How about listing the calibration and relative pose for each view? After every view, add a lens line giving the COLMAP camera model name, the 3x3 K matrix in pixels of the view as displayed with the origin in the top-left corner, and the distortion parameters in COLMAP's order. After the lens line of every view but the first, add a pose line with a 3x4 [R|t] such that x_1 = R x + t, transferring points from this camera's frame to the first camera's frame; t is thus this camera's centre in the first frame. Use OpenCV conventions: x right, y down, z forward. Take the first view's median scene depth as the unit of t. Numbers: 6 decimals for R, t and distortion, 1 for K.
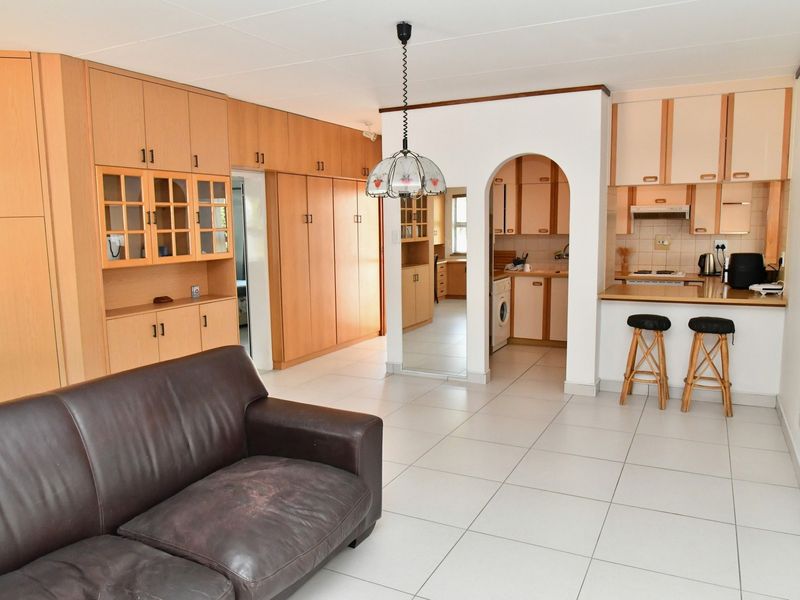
lens RADIAL K [[613.9, 0, 400.1], [0, 613.9, 302.5], [0, 0, 1]] dist [-0.039996, 0.009380]
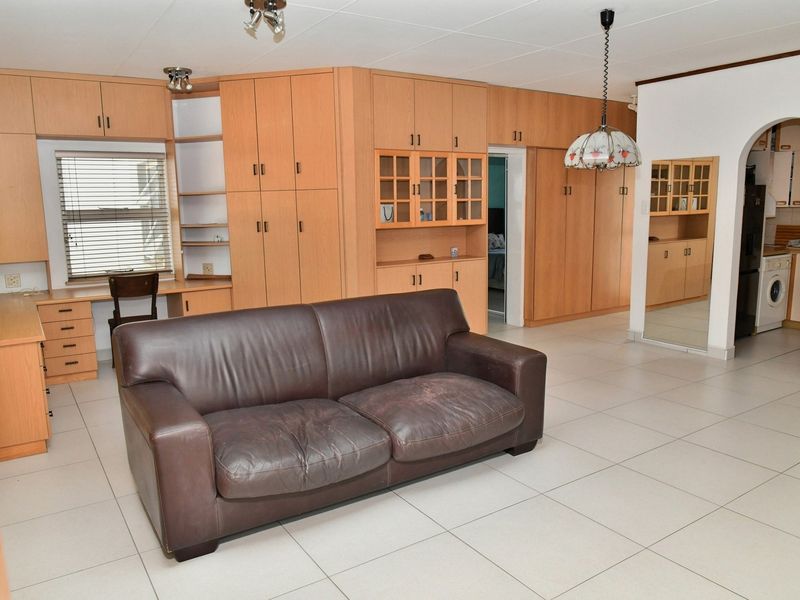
lens RADIAL K [[613.9, 0, 398.6], [0, 613.9, 299.7], [0, 0, 1]] dist [-0.039996, 0.009380]
pose [[0.871110, 0.075969, -0.485176, 0.218479], [-0.058165, 0.996969, 0.051674, 0.027433], [0.487631, -0.016793, 0.872888, -0.137316]]
